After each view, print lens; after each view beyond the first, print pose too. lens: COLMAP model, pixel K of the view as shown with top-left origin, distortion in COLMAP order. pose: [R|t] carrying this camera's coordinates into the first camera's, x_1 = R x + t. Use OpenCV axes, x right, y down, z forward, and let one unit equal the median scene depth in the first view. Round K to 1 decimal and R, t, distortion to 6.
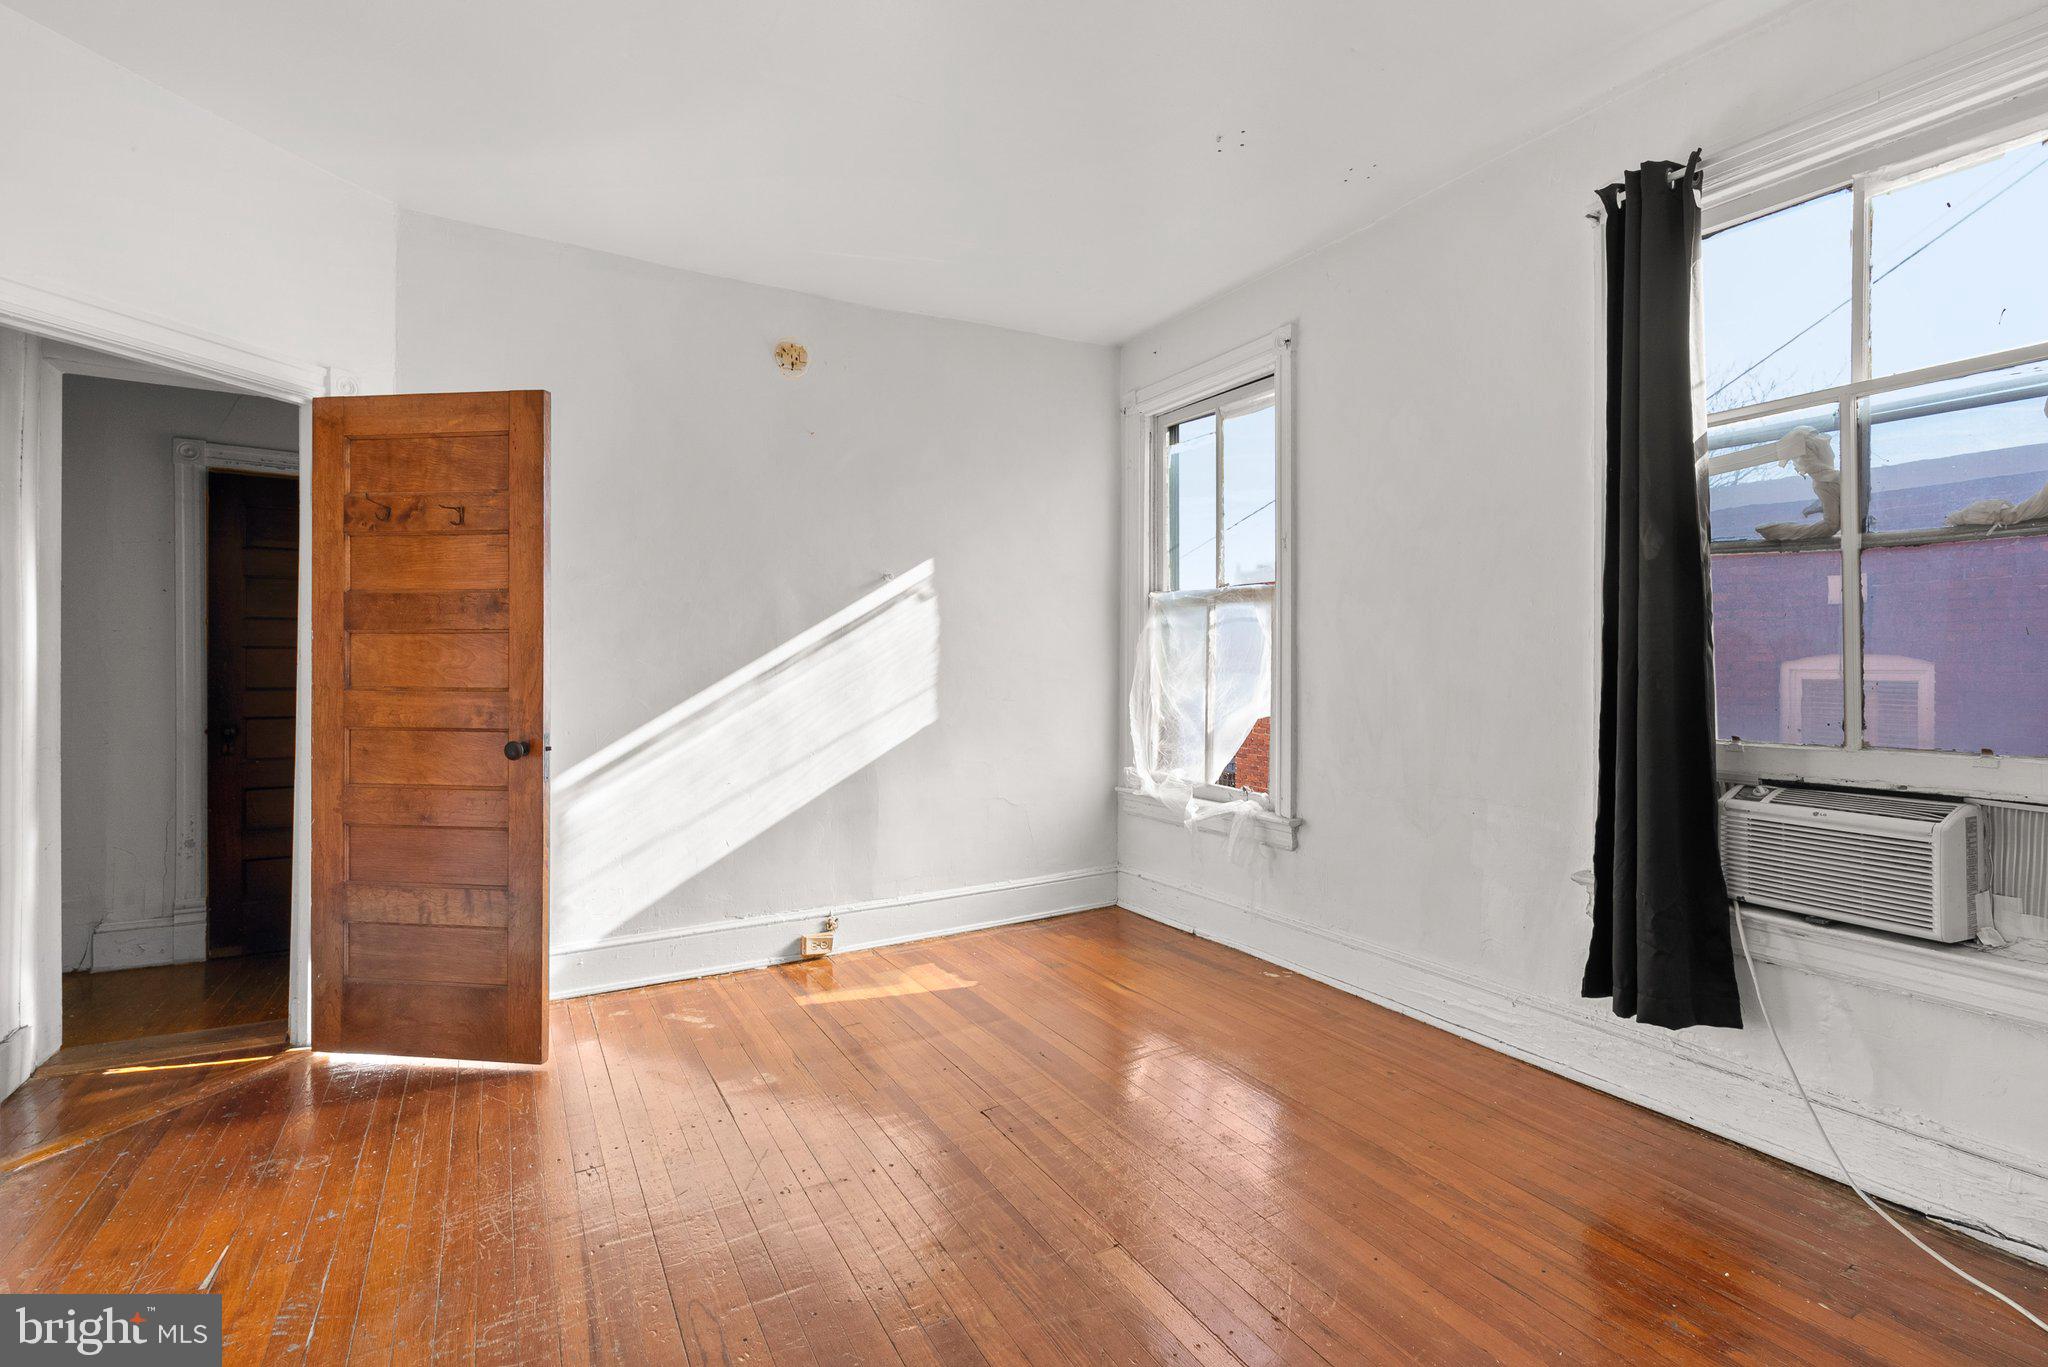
lens RADIAL K [[942.9, 0, 1026.9], [0, 942.9, 658.0], [0, 0, 1]] dist [-0.002770, 0.000533]
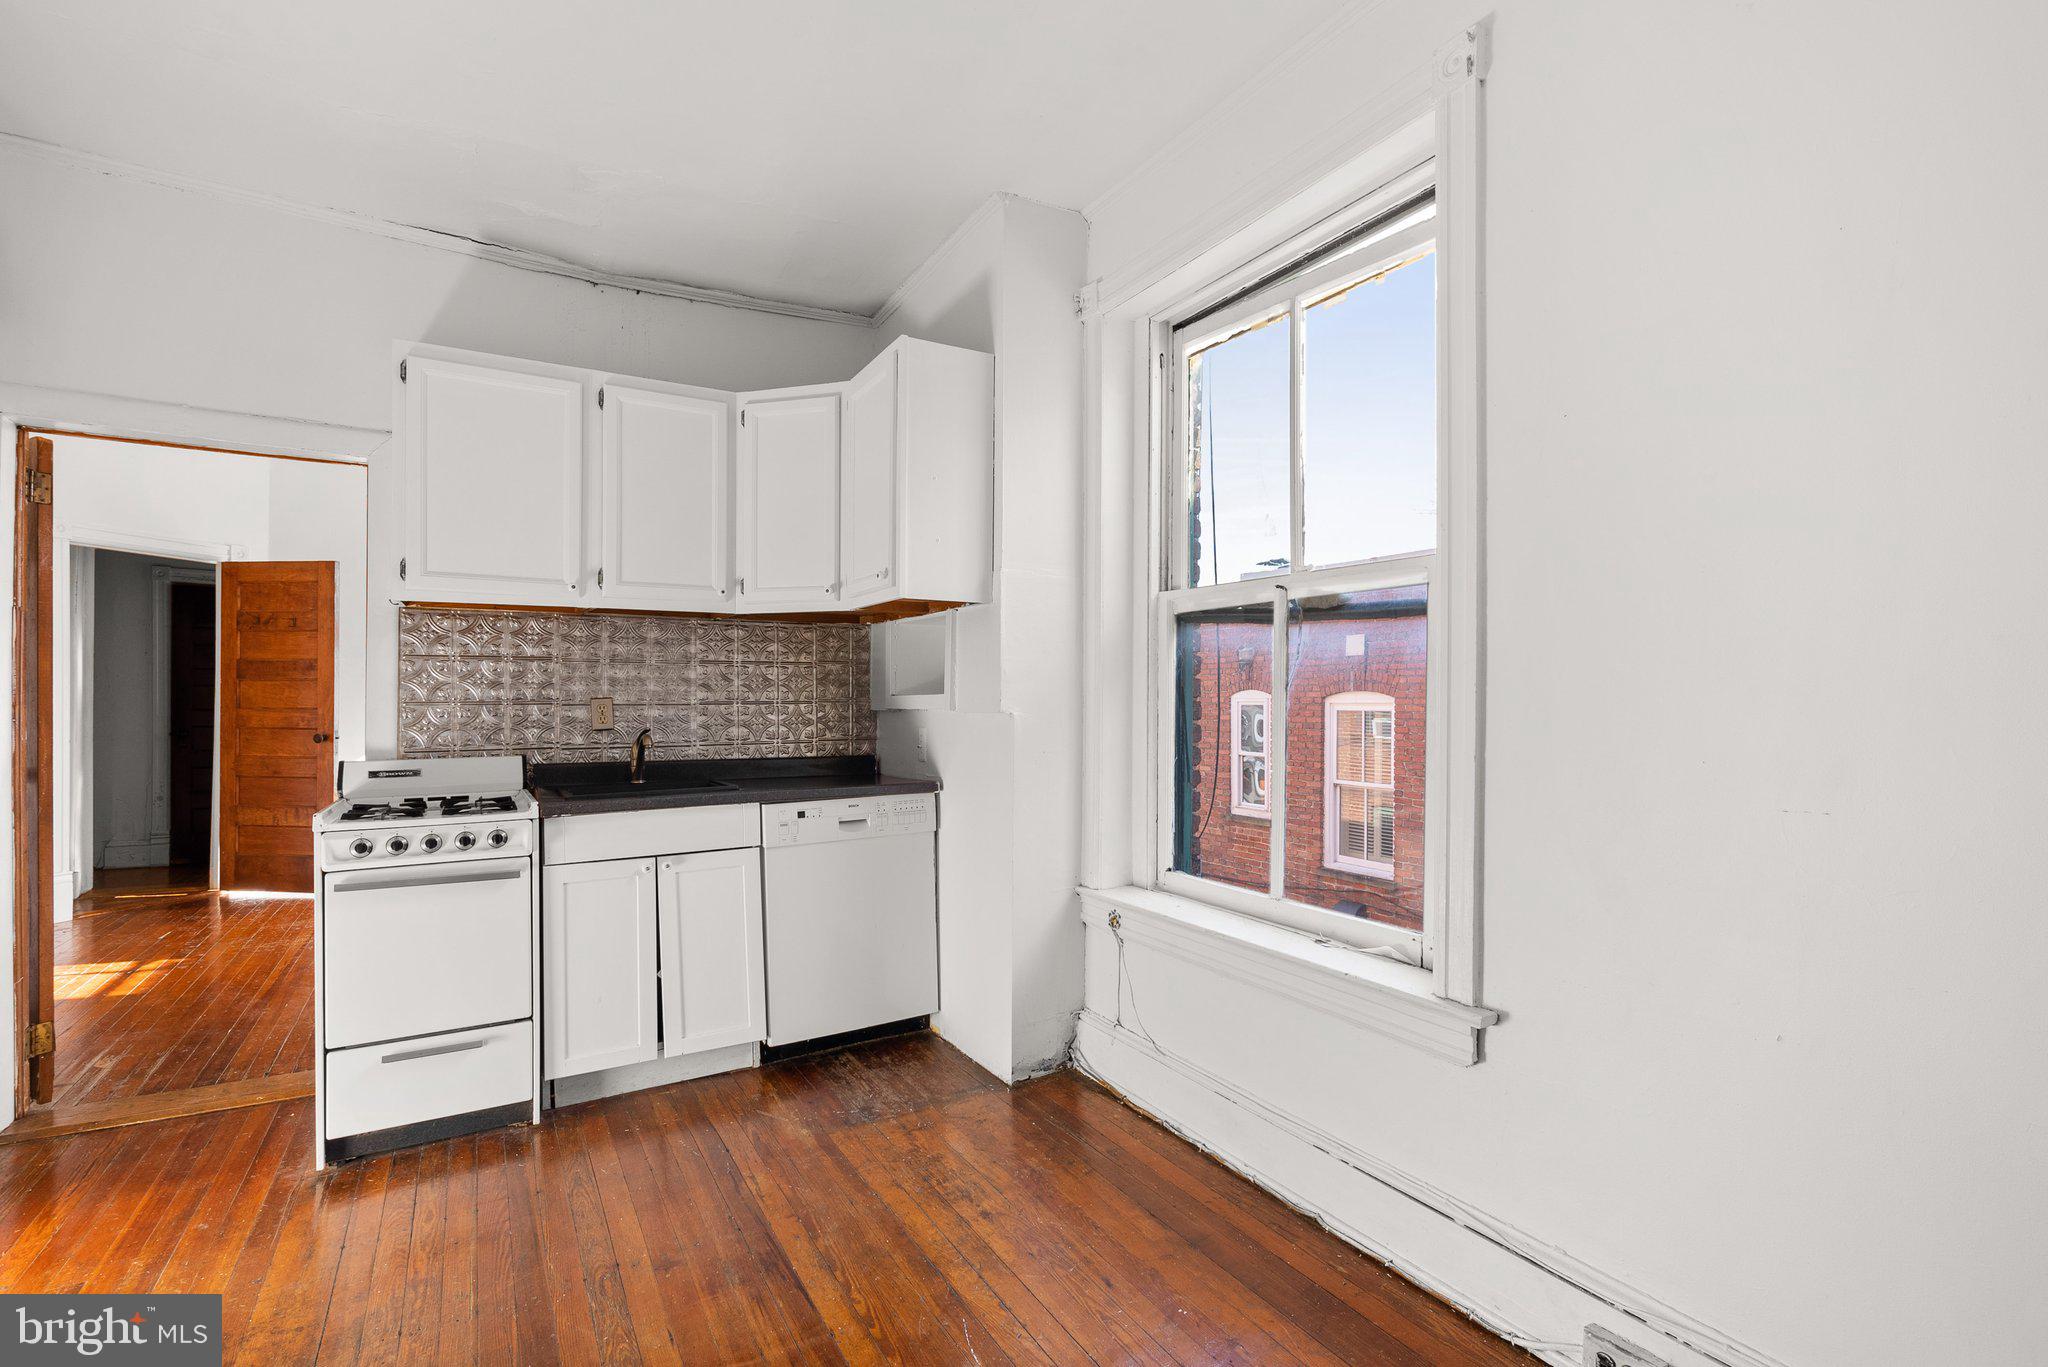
lens RADIAL K [[942.9, 0, 1019.6], [0, 942.9, 691.6], [0, 0, 1]] dist [-0.002770, 0.000533]
pose [[0.999973, 0.002611, 0.006912, 0.923591], [-0.002607, 0.999996, -0.000573, -0.005750], [-0.006913, 0.000555, 0.999976, -1.009819]]
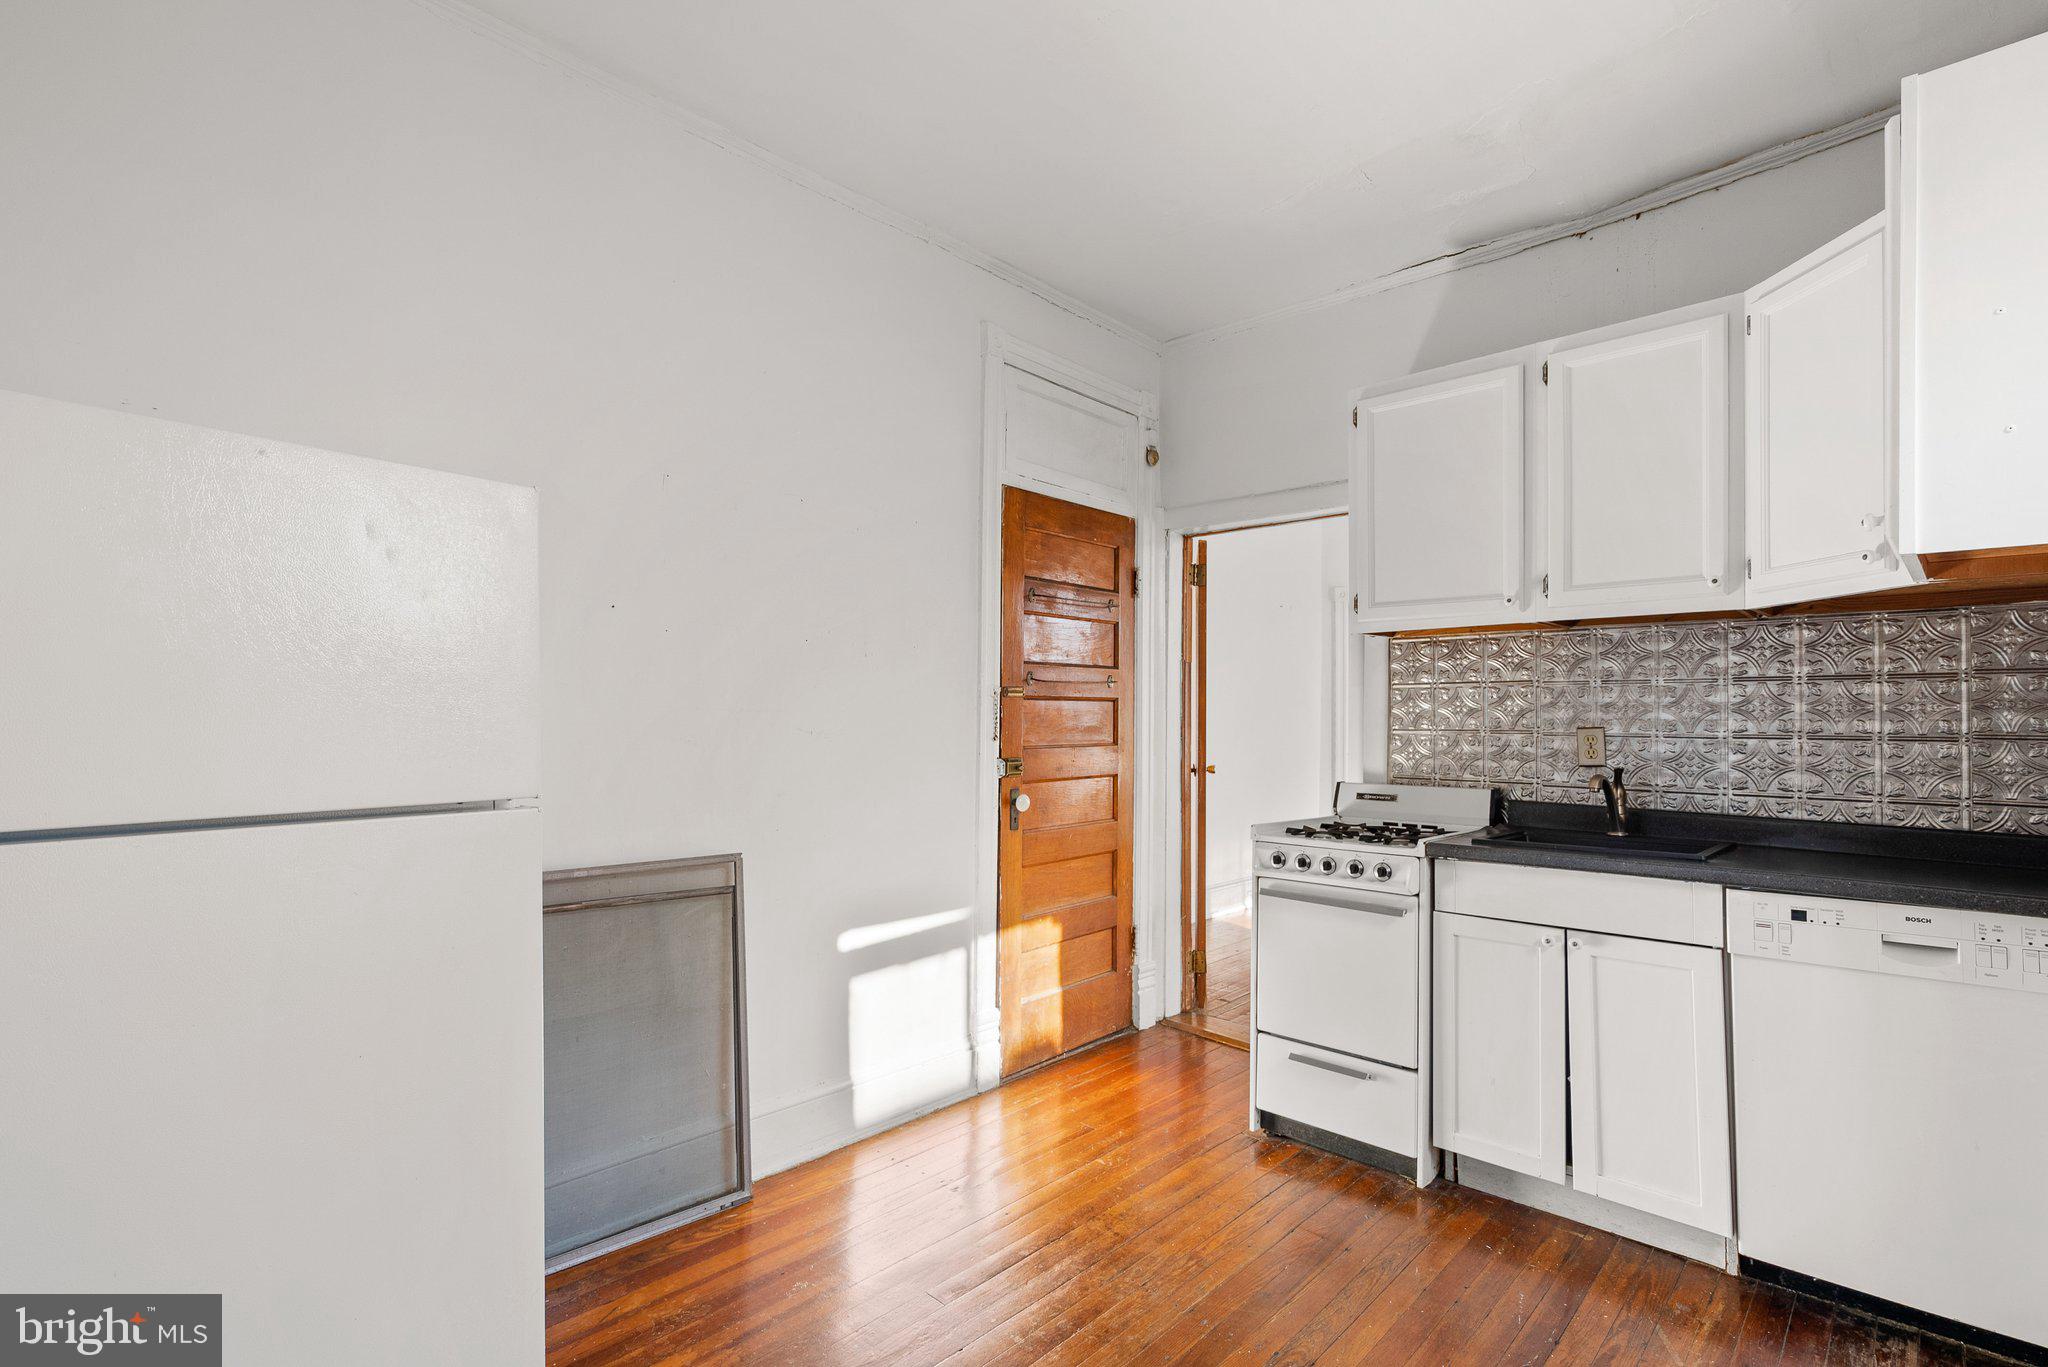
lens RADIAL K [[942.9, 0, 1019.4], [0, 942.9, 706.2], [0, 0, 1]] dist [-0.002770, 0.000533]
pose [[0.274707, -0.005648, -0.961511, 1.184125], [-0.001614, 0.999979, -0.006335, -0.012049], [0.961527, 0.003292, 0.274692, -0.665338]]
